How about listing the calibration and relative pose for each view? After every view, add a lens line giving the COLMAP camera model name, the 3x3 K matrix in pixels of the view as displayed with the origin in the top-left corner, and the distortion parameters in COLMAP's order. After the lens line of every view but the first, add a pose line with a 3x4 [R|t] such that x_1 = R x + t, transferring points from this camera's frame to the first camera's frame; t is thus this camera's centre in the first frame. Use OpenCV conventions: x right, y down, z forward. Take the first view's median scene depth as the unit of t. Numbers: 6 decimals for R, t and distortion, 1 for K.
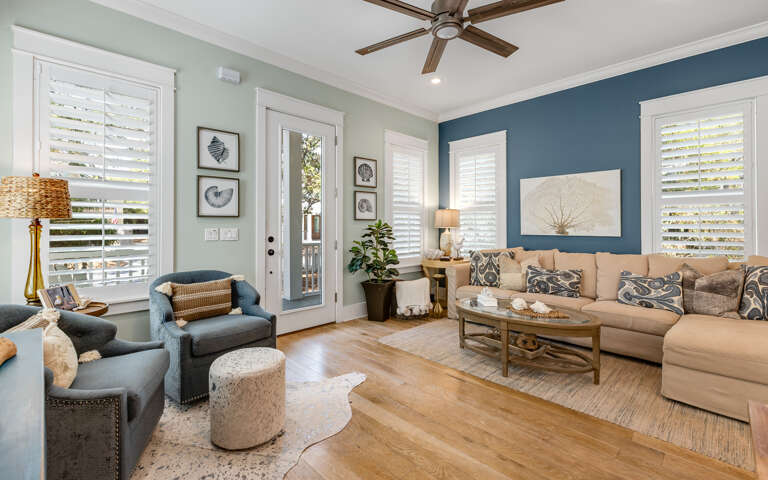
lens RADIAL K [[347.4, 0, 385.2], [0, 347.4, 222.4], [0, 0, 1]] dist [0.003217, 0.000393]
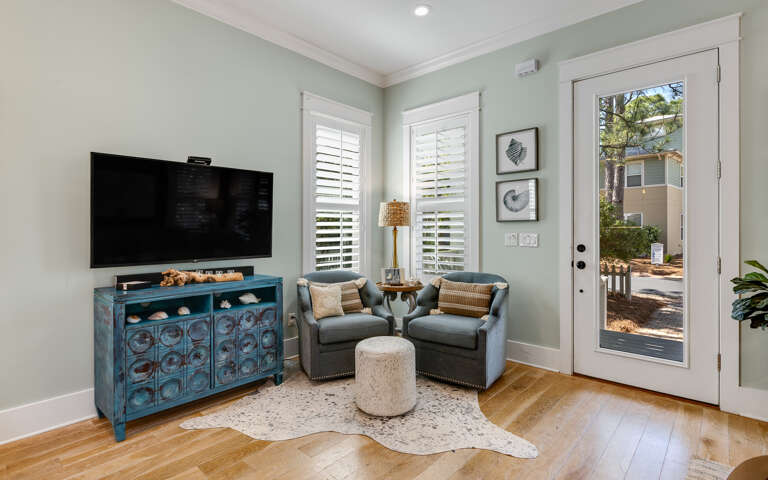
lens RADIAL K [[377.6, 0, 385.5], [0, 377.6, 229.5], [0, 0, 1]] dist [-0.002489, -0.000389]
pose [[0.061301, -0.004513, -0.998109, 0.548045], [0.006294, 0.999972, -0.004134, 0.009020], [0.998099, -0.006029, 0.061328, 0.582527]]
